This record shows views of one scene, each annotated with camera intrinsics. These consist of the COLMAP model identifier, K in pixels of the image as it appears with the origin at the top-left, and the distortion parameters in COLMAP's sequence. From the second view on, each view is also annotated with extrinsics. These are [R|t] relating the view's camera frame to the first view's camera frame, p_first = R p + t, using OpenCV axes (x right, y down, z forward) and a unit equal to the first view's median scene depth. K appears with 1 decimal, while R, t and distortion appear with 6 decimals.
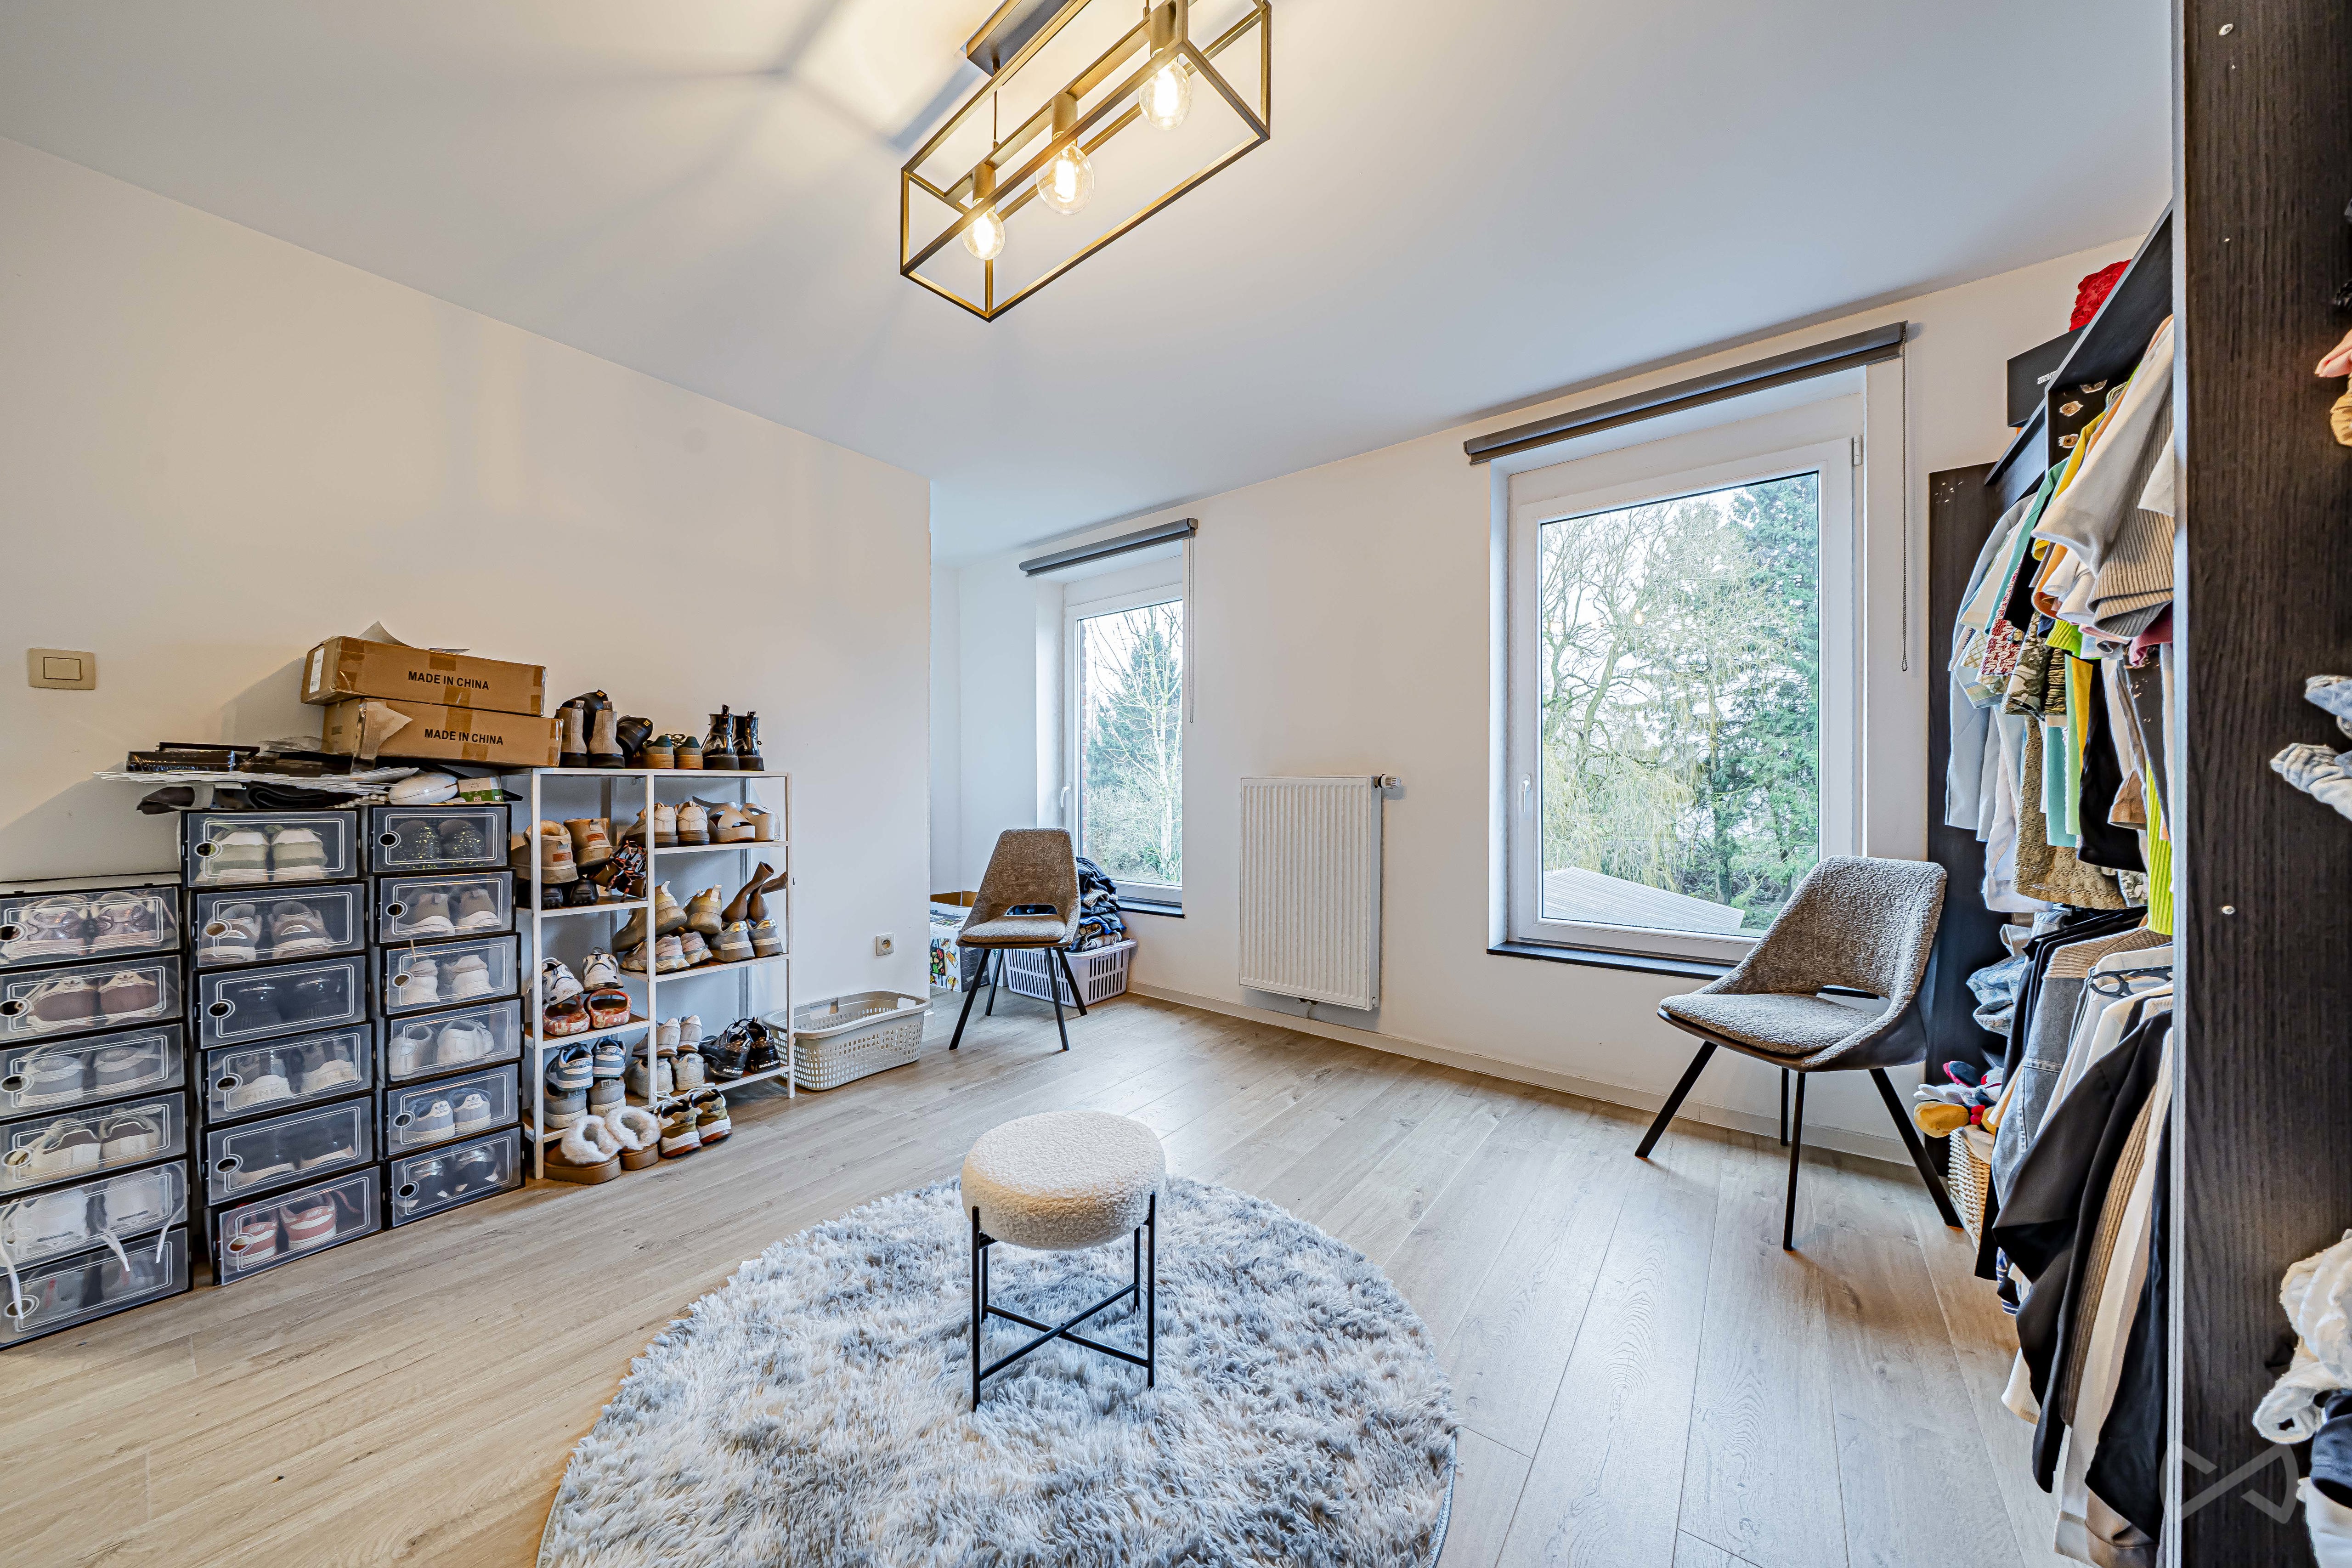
lens RADIAL K [[778.9, 0, 1176.1], [0, 778.9, 793.2], [0, 0, 1]] dist [-0.014544, 0.000024]
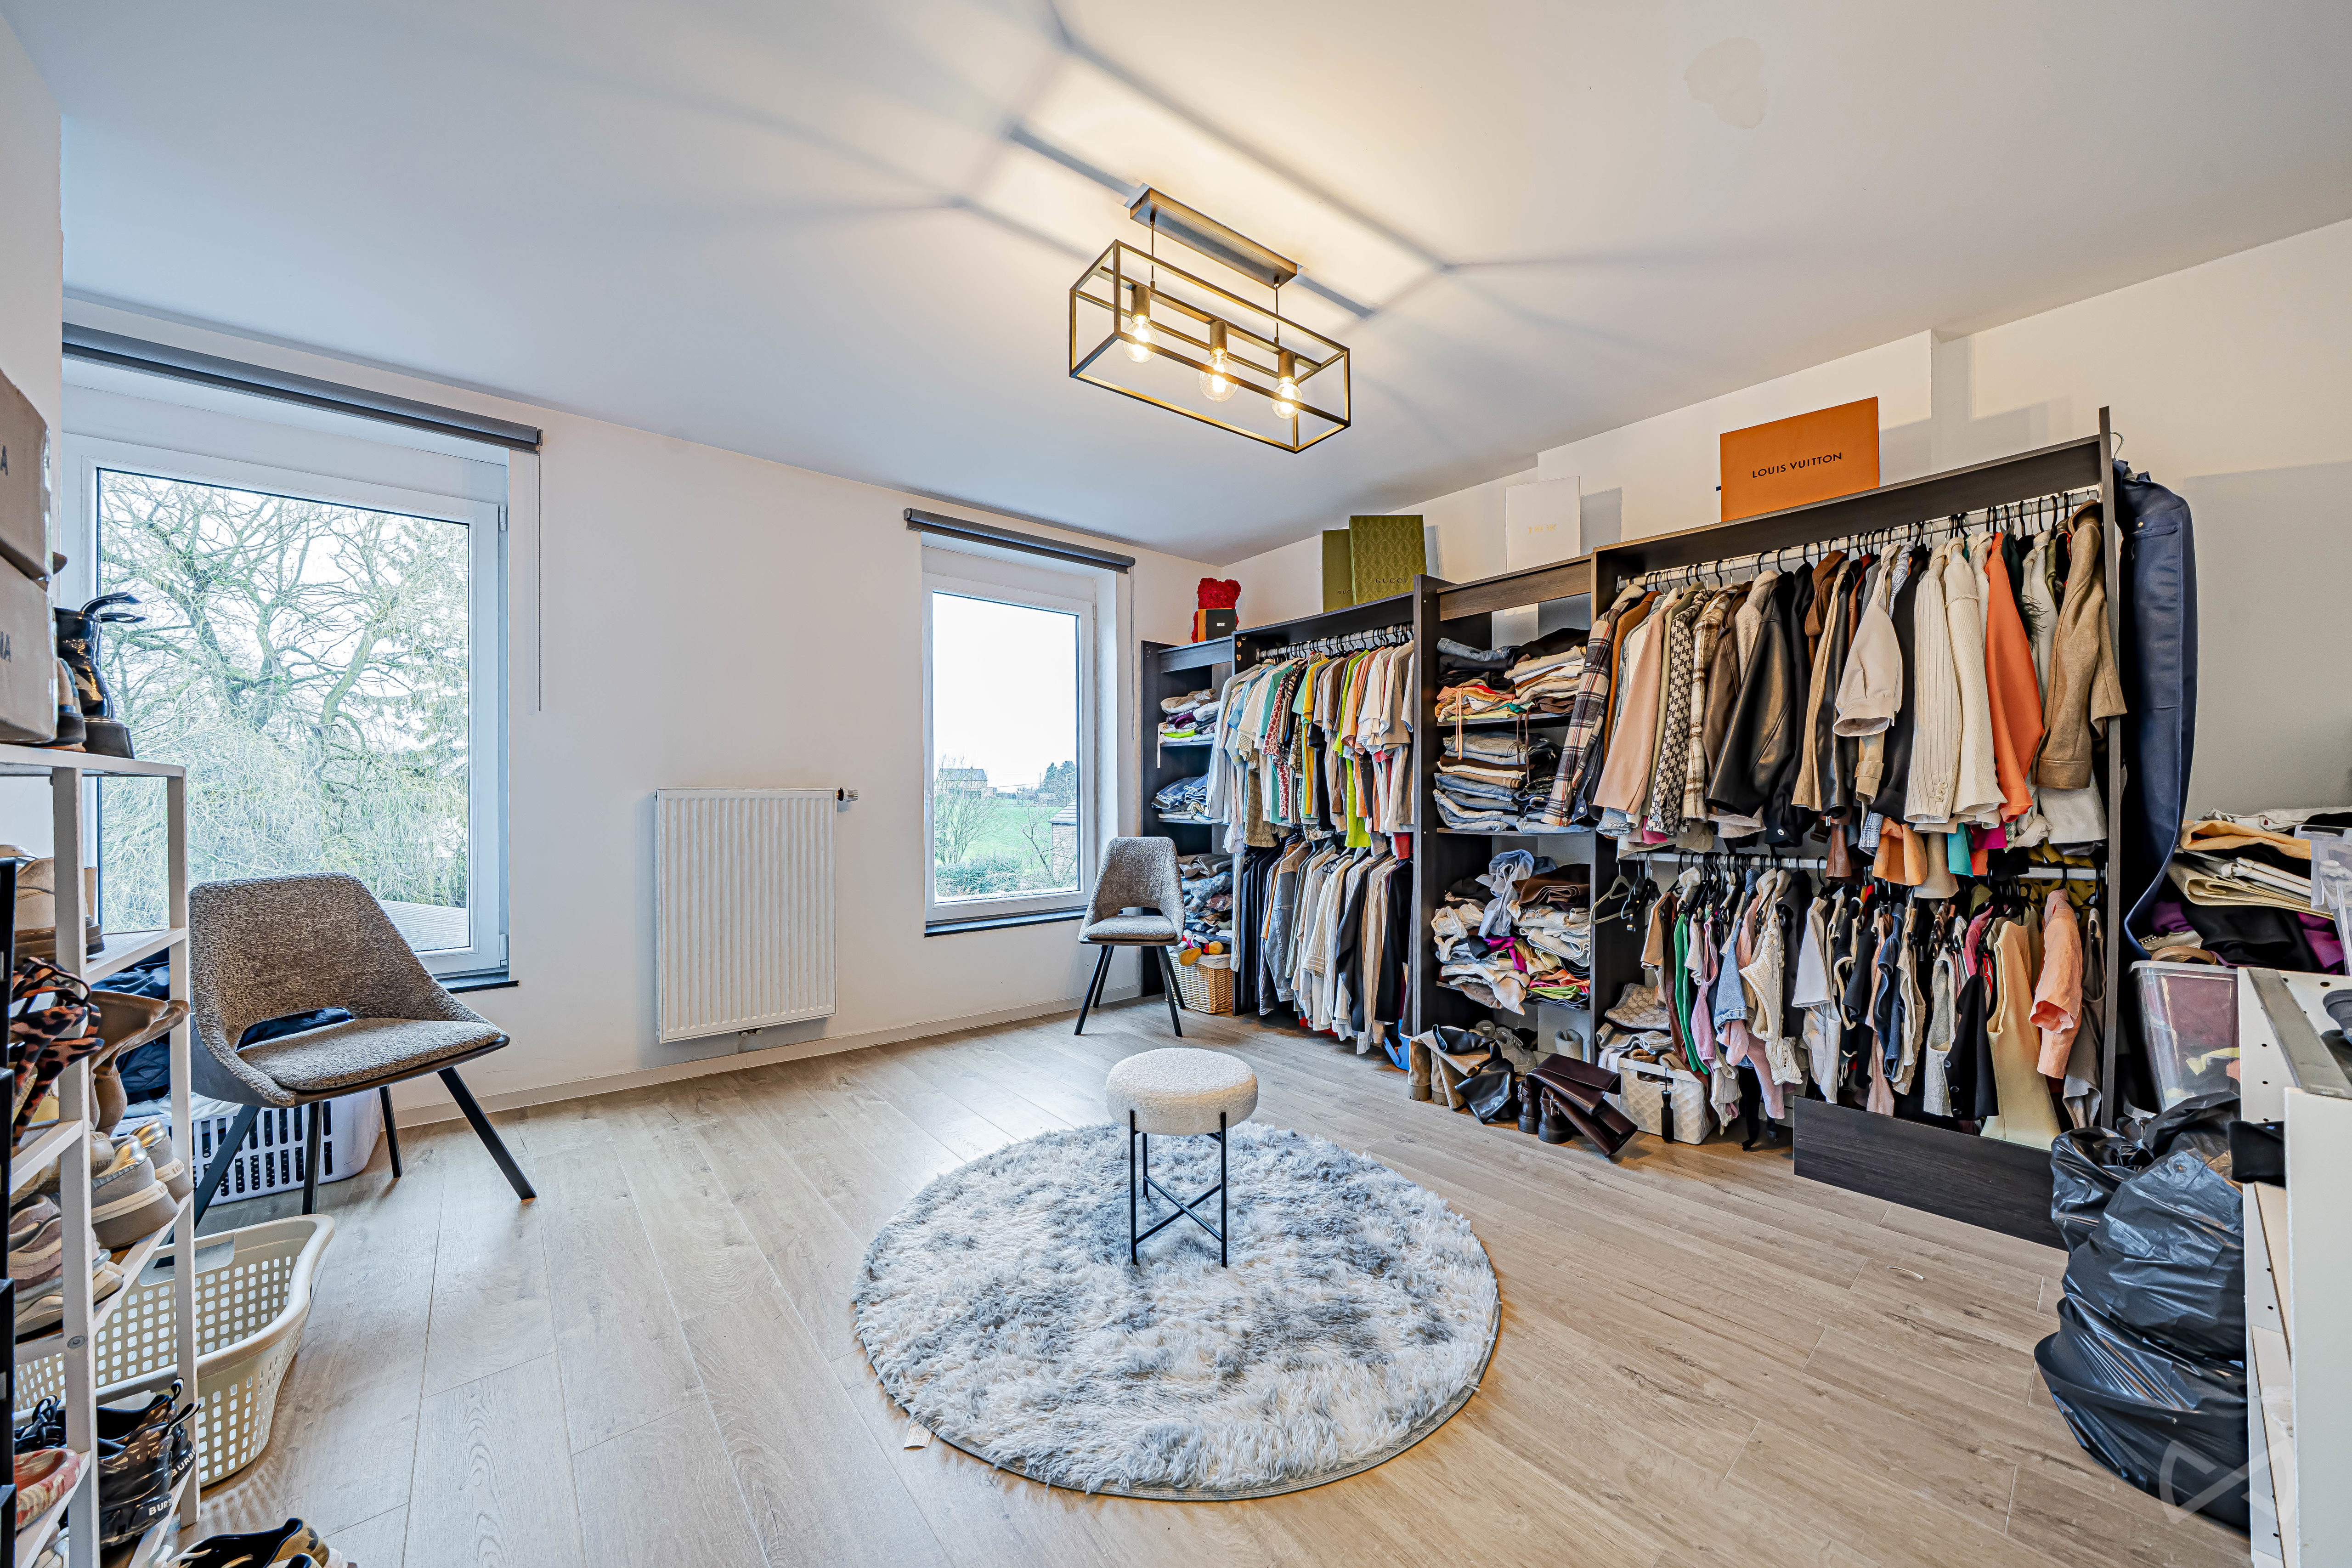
lens RADIAL K [[799.1, 0, 1167.9], [0, 799.1, 790.2], [0, 0, 1]] dist [-0.006527, 0.000248]
pose [[0.242781, 0.012604, 0.969999, -0.673003], [0.007560, 0.999861, -0.014884, -0.001514], [-0.970052, 0.010947, 0.242652, 0.307867]]
